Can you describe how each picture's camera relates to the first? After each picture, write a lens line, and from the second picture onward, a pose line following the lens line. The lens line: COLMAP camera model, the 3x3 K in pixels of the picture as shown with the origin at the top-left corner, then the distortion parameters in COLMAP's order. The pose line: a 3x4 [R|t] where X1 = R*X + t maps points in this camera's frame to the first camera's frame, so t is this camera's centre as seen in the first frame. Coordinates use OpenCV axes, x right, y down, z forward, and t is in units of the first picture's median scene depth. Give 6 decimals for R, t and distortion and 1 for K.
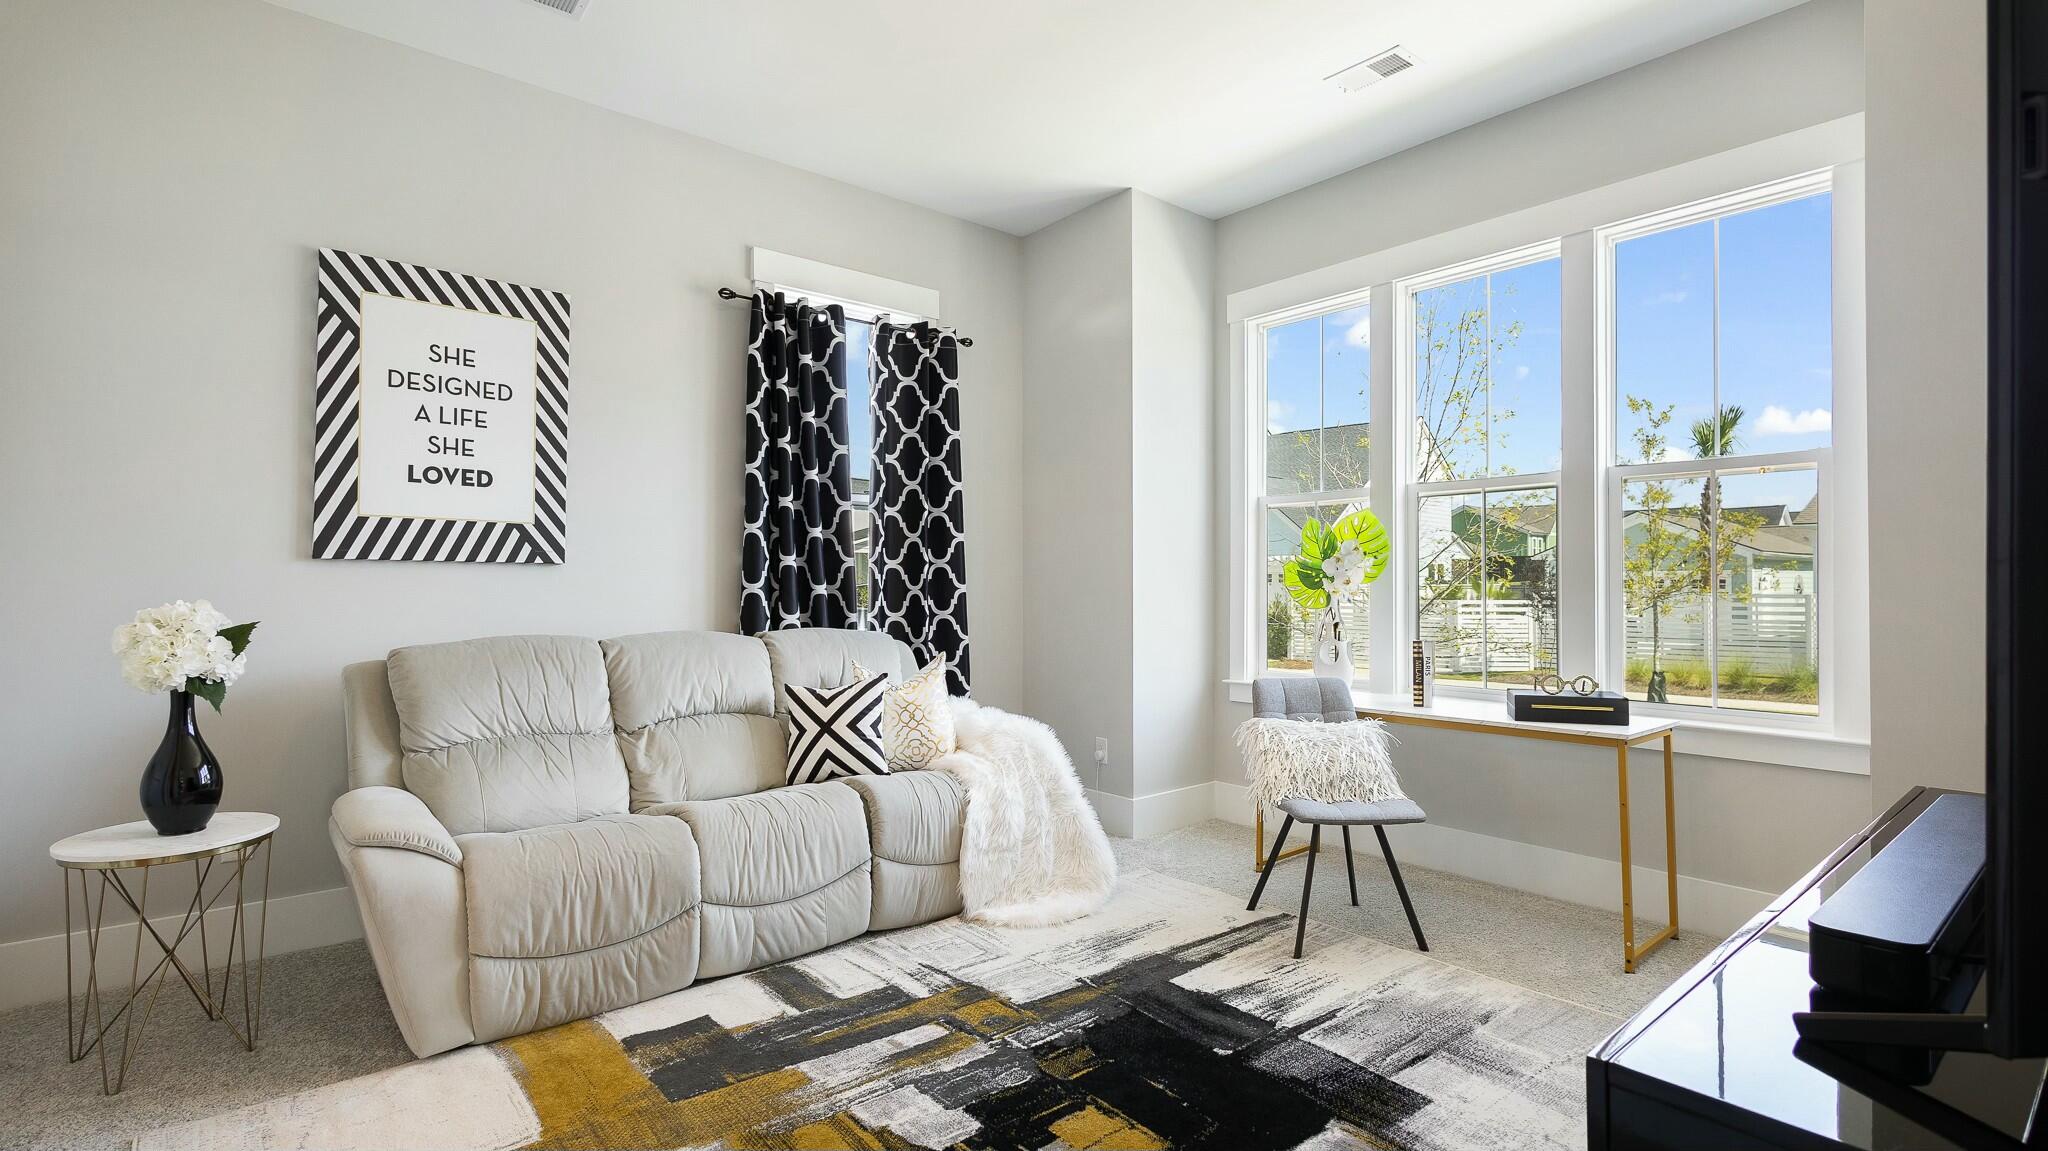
lens RADIAL K [[955.4, 0, 1020.1], [0, 955.4, 582.3], [0, 0, 1]] dist [0.012420, 0.000798]
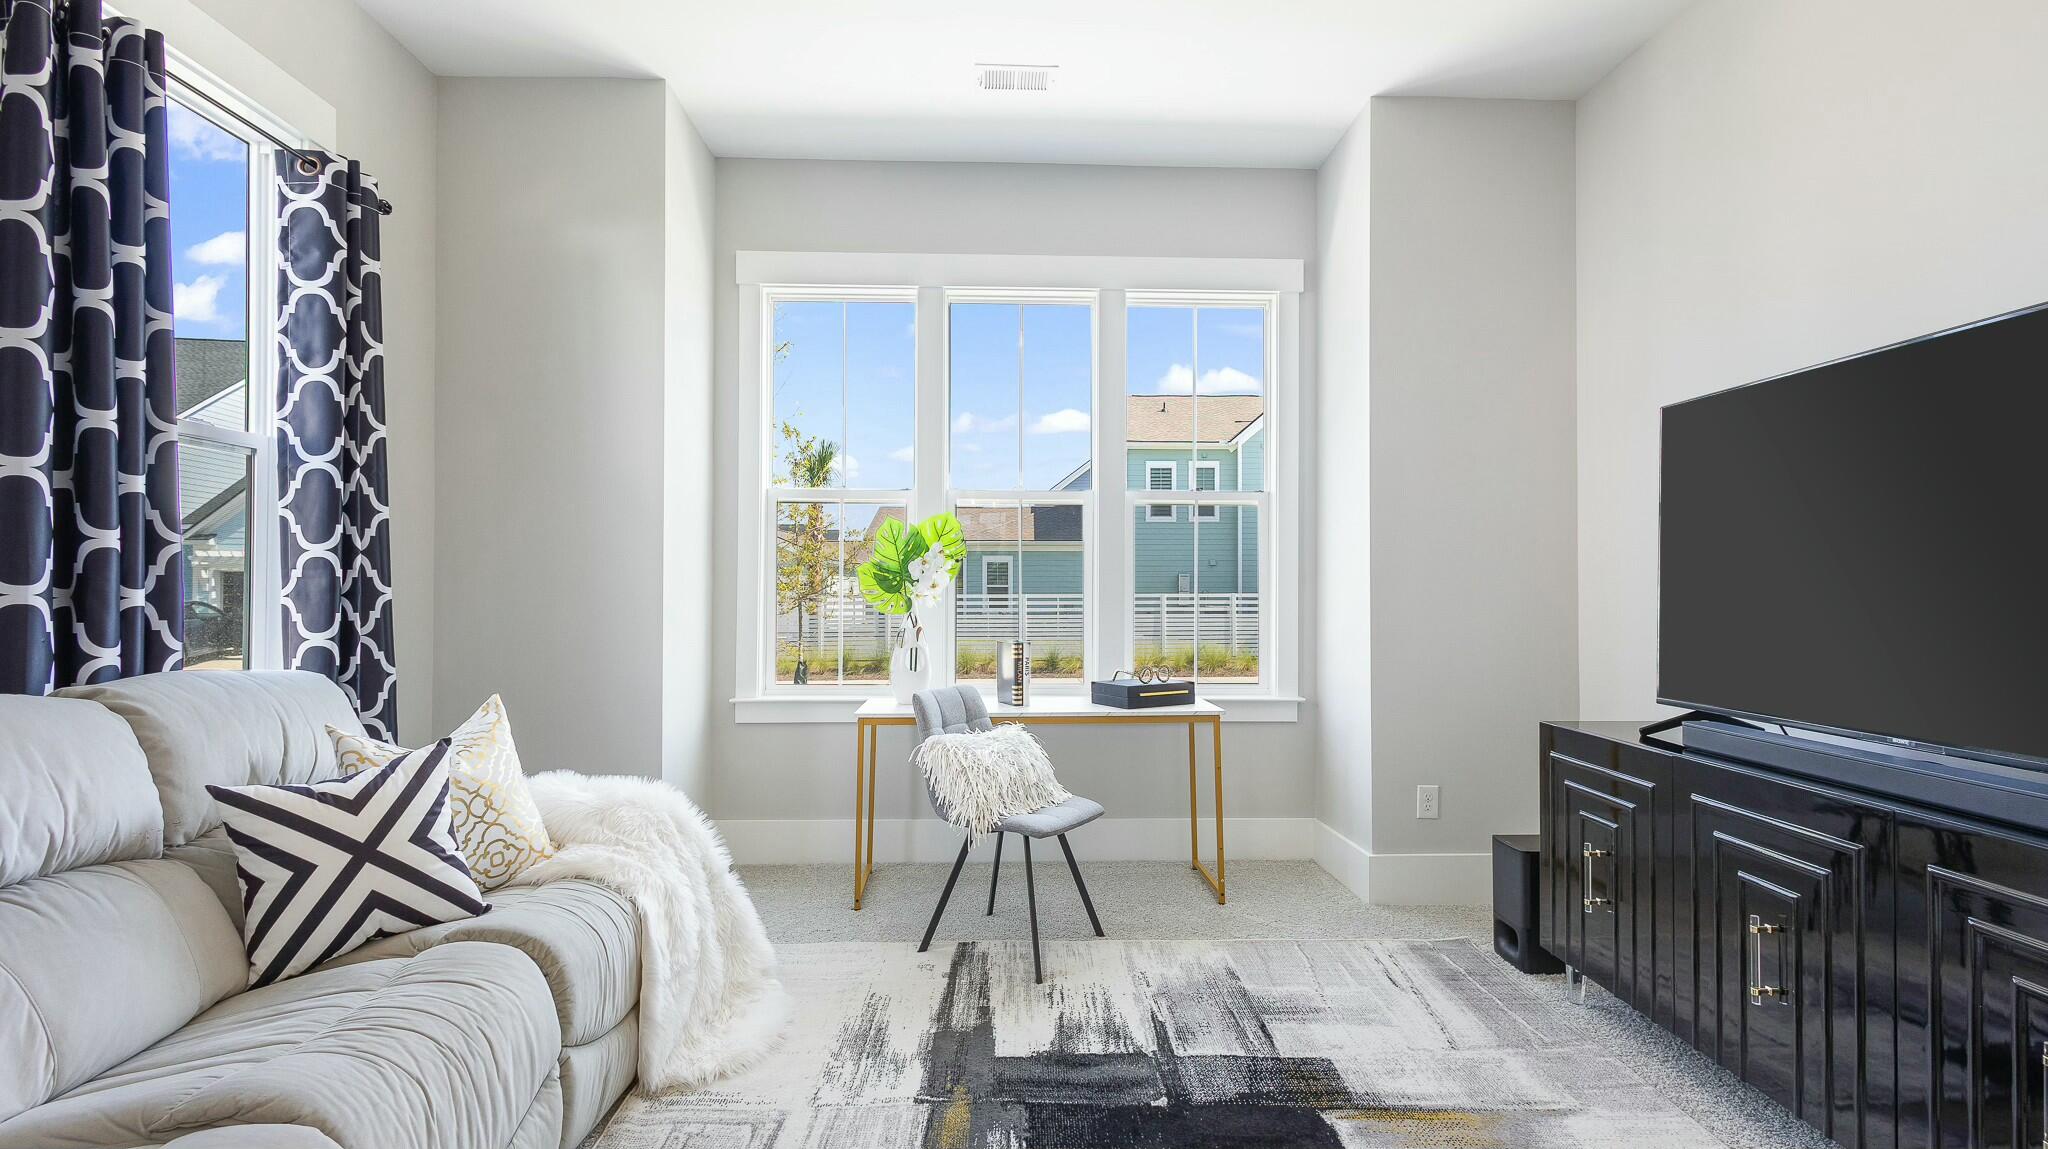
lens RADIAL K [[955.4, 0, 1020.1], [0, 955.4, 581.3], [0, 0, 1]] dist [0.012420, 0.000798]
pose [[0.616089, 0.005296, 0.787659, -0.443365], [-0.003231, 0.999986, -0.004197, -0.000651], [-0.787670, 0.000041, 0.616098, 0.406714]]
